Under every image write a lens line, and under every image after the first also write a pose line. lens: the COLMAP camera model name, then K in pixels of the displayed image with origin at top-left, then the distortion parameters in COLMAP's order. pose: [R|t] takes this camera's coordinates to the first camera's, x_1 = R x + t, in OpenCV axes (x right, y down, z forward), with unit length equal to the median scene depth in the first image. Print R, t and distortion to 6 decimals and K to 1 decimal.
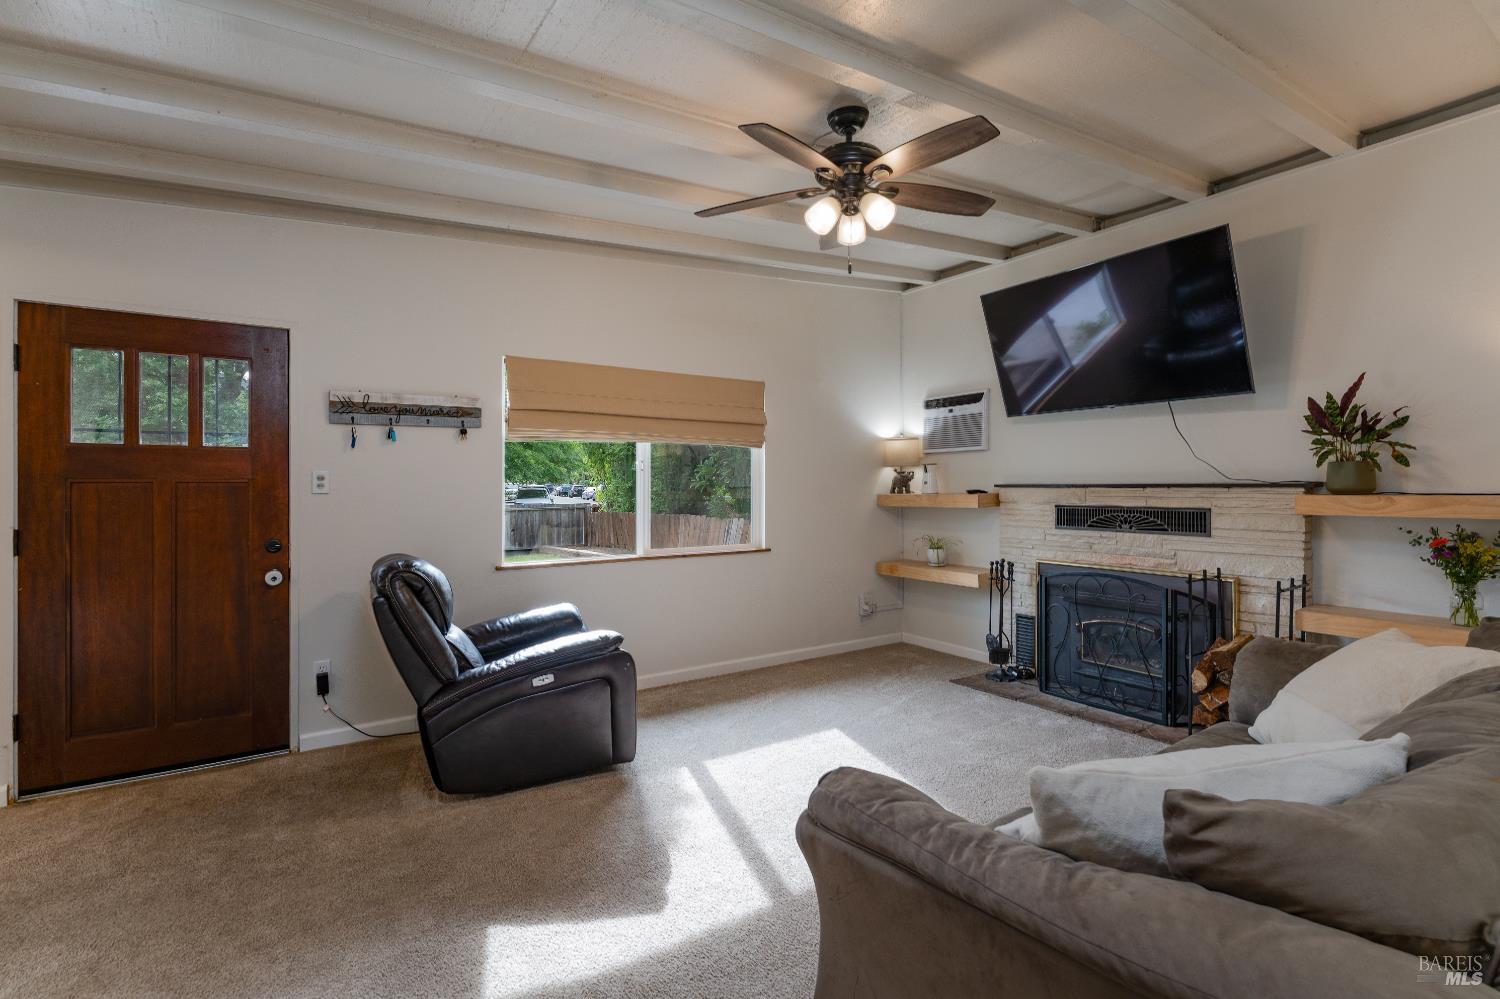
lens RADIAL K [[693.2, 0, 750.0], [0, 693.2, 499.5], [0, 0, 1]] dist [-0.000667, -0.000237]
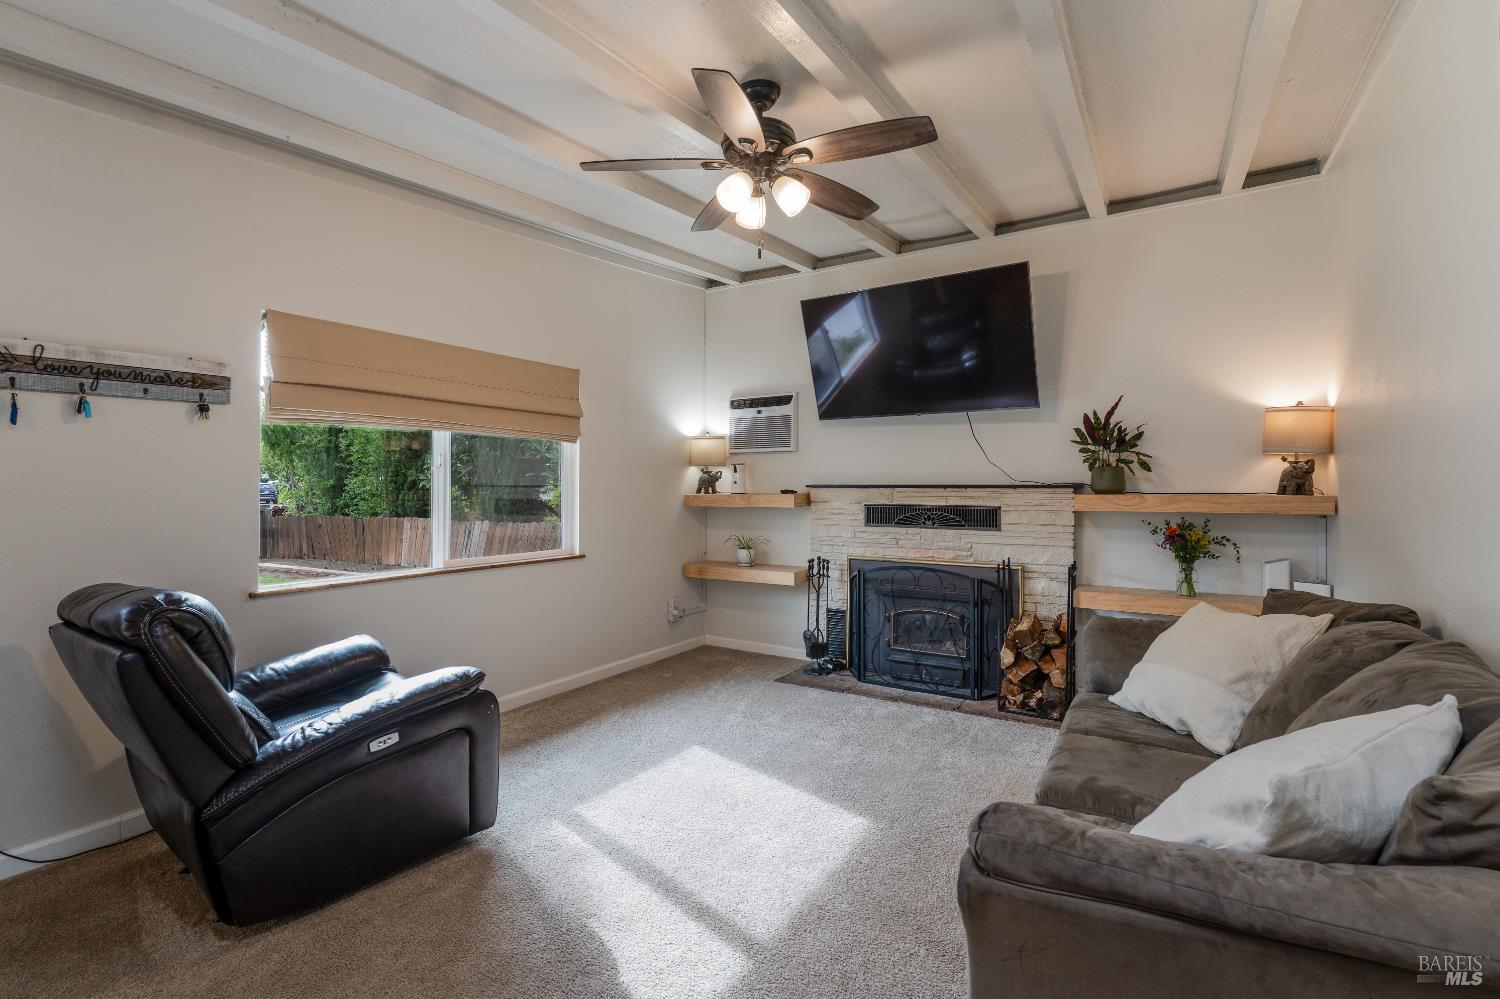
lens RADIAL K [[693.6, 0, 747.2], [0, 693.6, 492.2], [0, 0, 1]] dist [-0.000720, -0.000399]
pose [[0.915314, -0.000346, 0.402742, -0.189043], [0.004676, 0.999941, -0.009767, -0.001036], [-0.402715, 0.010823, 0.915262, 0.116854]]
